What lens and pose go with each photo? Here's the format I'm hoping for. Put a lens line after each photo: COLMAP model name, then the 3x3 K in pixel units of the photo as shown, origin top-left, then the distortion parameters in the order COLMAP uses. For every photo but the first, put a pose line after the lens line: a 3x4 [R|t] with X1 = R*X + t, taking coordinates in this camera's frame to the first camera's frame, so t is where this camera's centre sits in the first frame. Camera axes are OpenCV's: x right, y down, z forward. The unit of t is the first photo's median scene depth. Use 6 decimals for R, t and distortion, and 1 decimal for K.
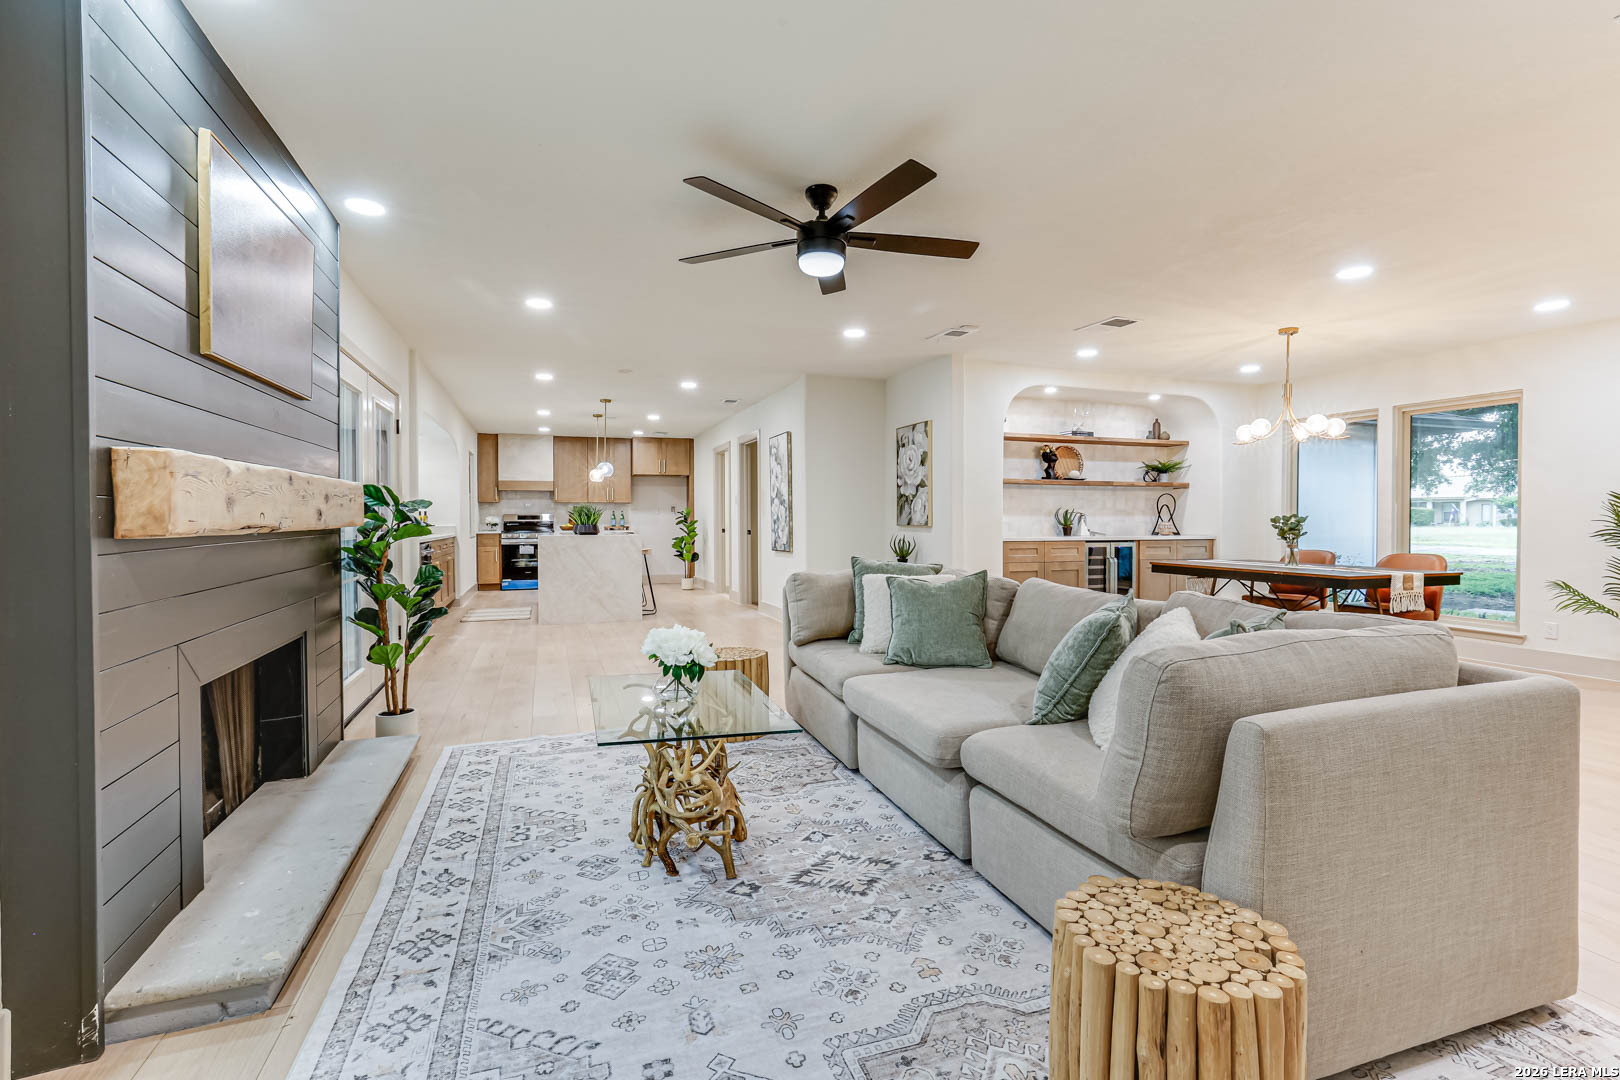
lens RADIAL K [[735.1, 0, 806.7], [0, 735.1, 528.4], [0, 0, 1]] dist [-0.015121, 0.006666]
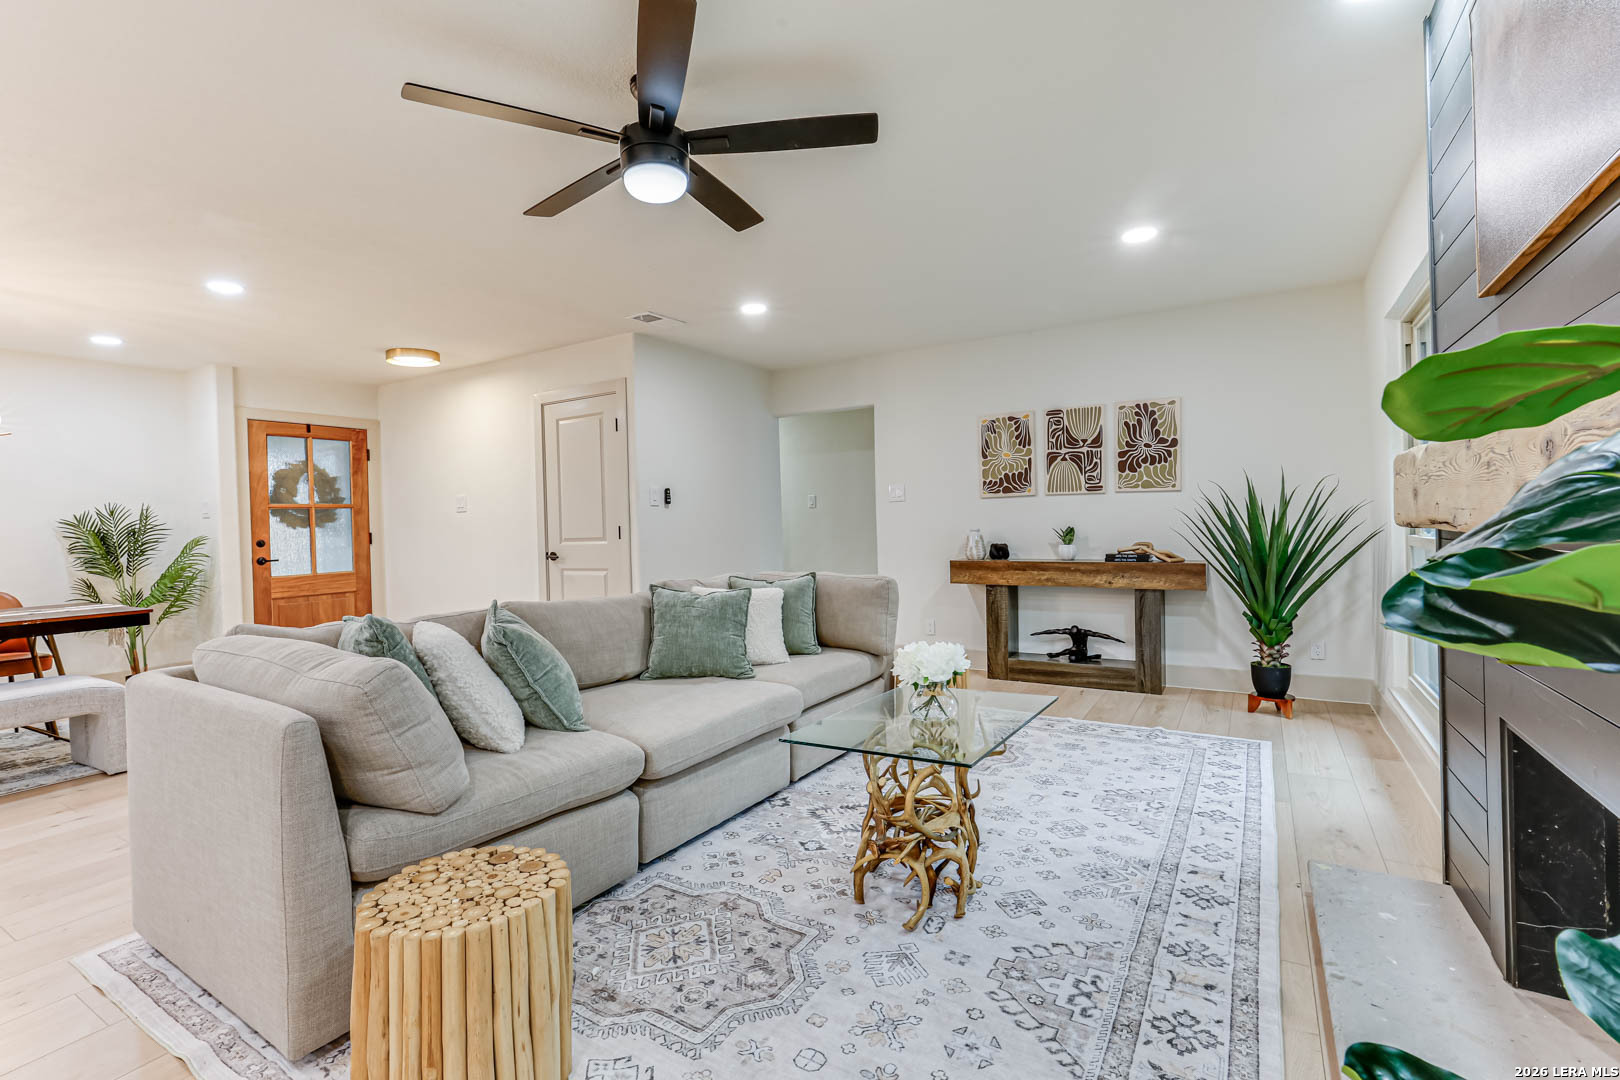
lens RADIAL K [[735.1, 0, 806.7], [0, 735.1, 528.4], [0, 0, 1]] dist [-0.015121, 0.006666]
pose [[-0.630185, 0.012050, 0.776351, -0.707184], [0.036813, 0.999219, 0.014373, -0.023555], [-0.775572, 0.037638, -0.630136, 1.502790]]
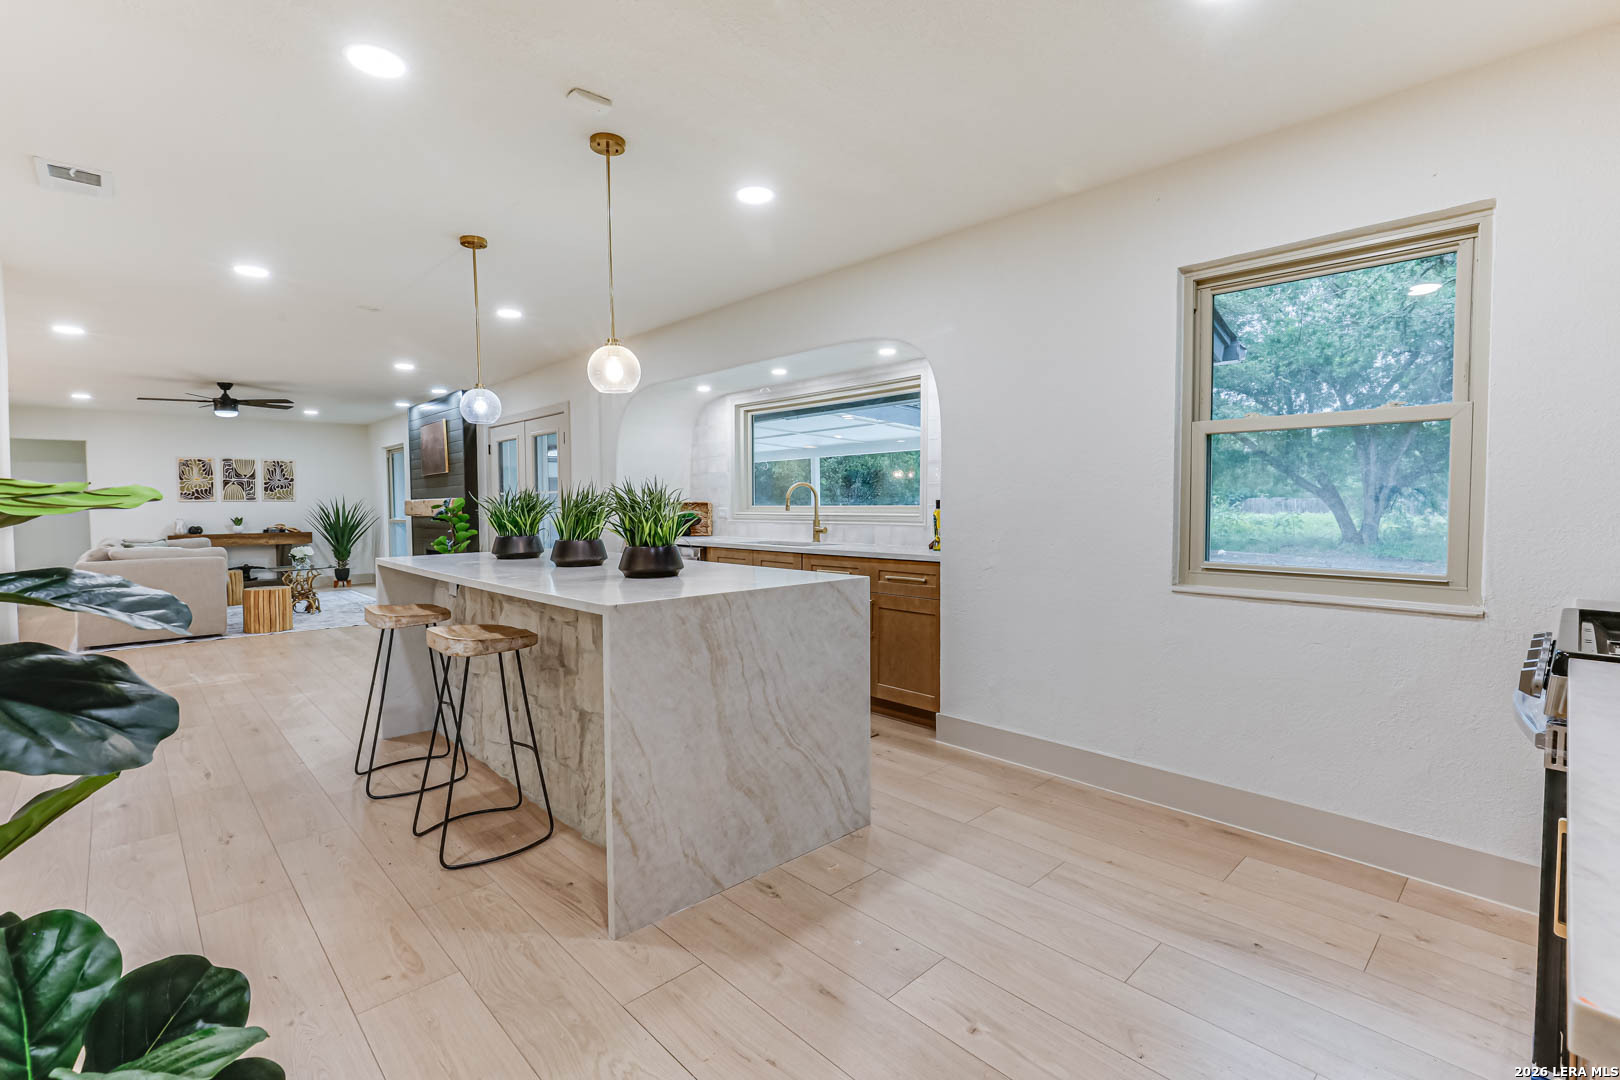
lens RADIAL K [[735.1, 0, 806.7], [0, 735.1, 528.4], [0, 0, 1]] dist [-0.015121, 0.006666]
pose [[-0.912198, 0.026069, -0.408920, -0.824771], [0.004754, 0.998580, 0.053055, -0.105089], [0.409723, 0.046452, -0.911027, 4.487747]]
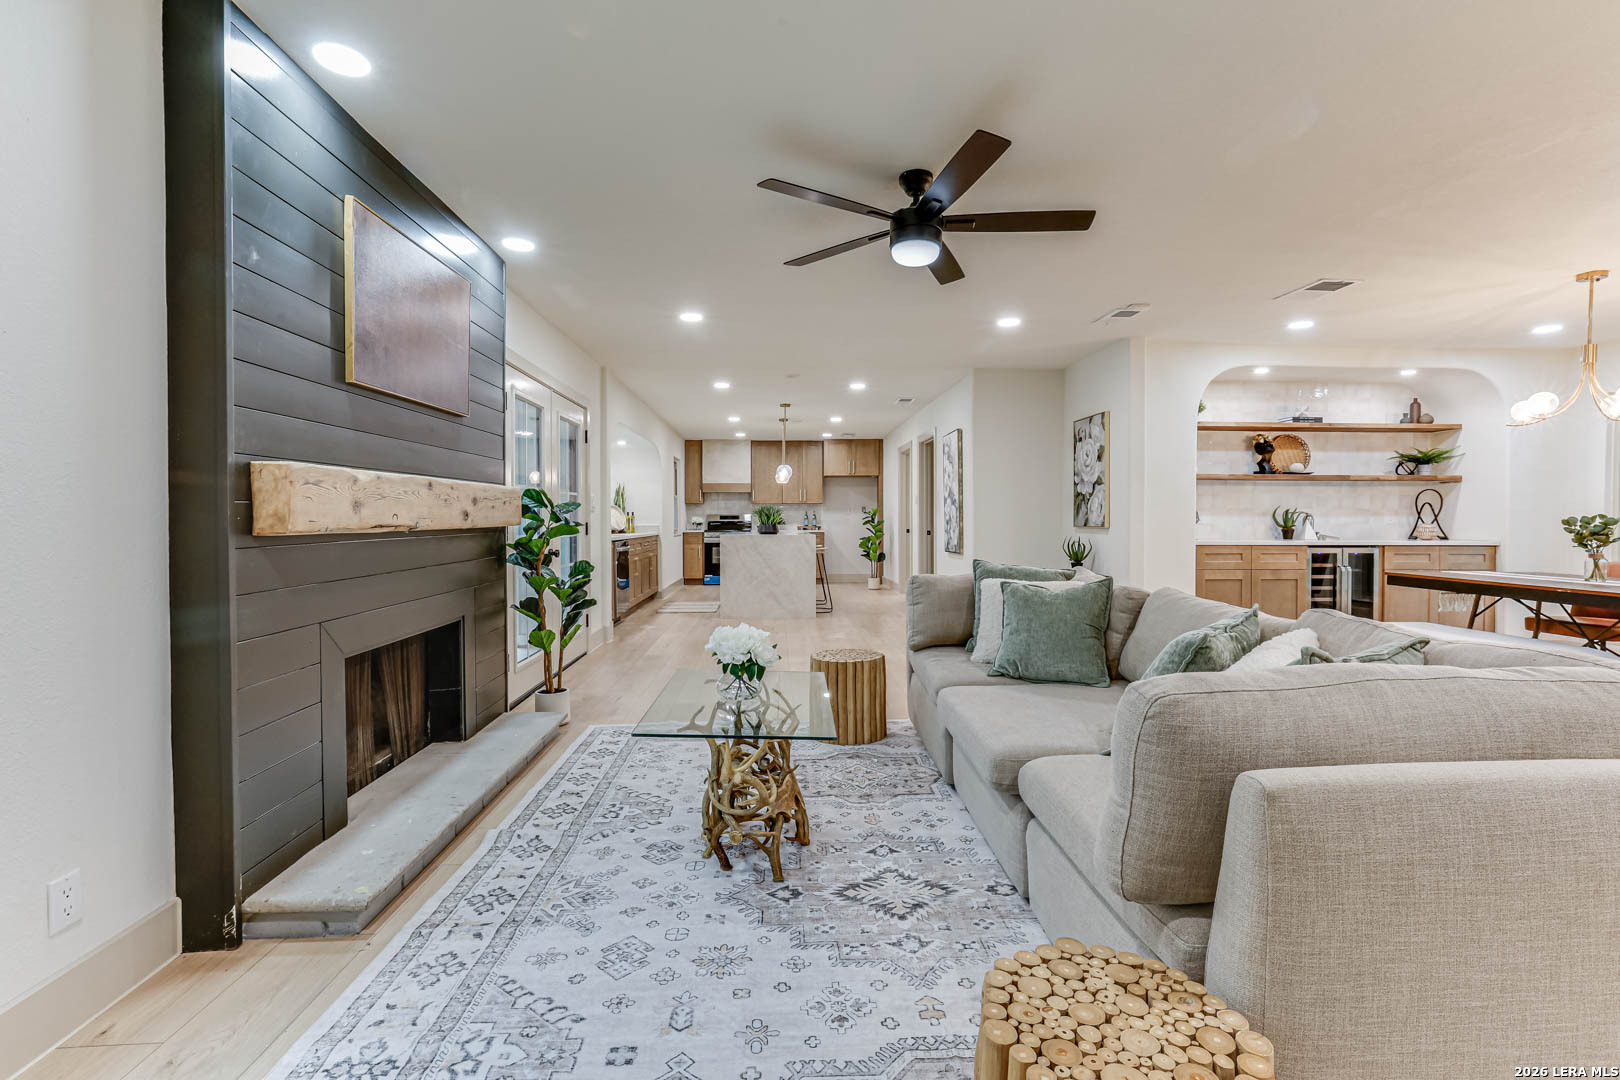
lens RADIAL K [[735.1, 0, 806.7], [0, 735.1, 528.4], [0, 0, 1]] dist [-0.015121, 0.006666]
pose [[0.956093, 0.004787, -0.293025, 0.183815], [-0.004799, 0.999988, 0.000678, -0.001692], [0.293025, 0.000759, 0.956105, 0.049259]]
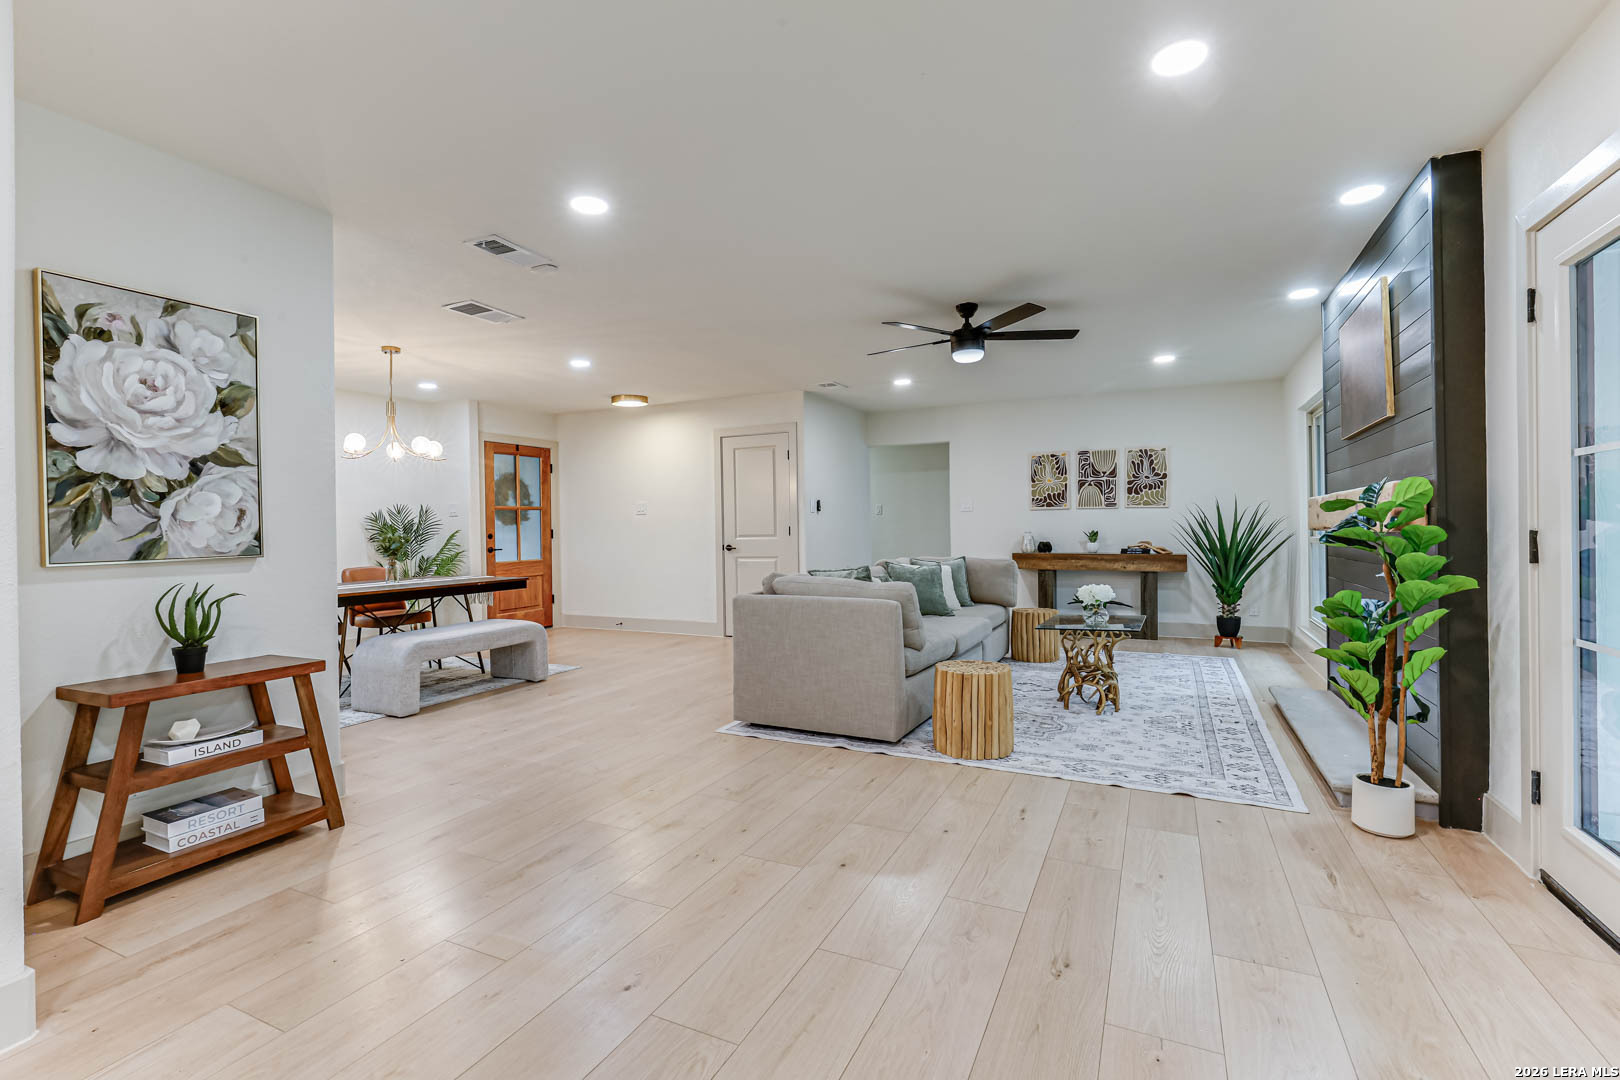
lens RADIAL K [[735.1, 0, 806.7], [0, 735.1, 528.4], [0, 0, 1]] dist [-0.015121, 0.006666]
pose [[-0.703809, 0.009062, 0.710331, -0.879790], [0.023956, 0.999653, 0.010983, -0.040279], [-0.709985, 0.024746, -0.703782, 2.517578]]
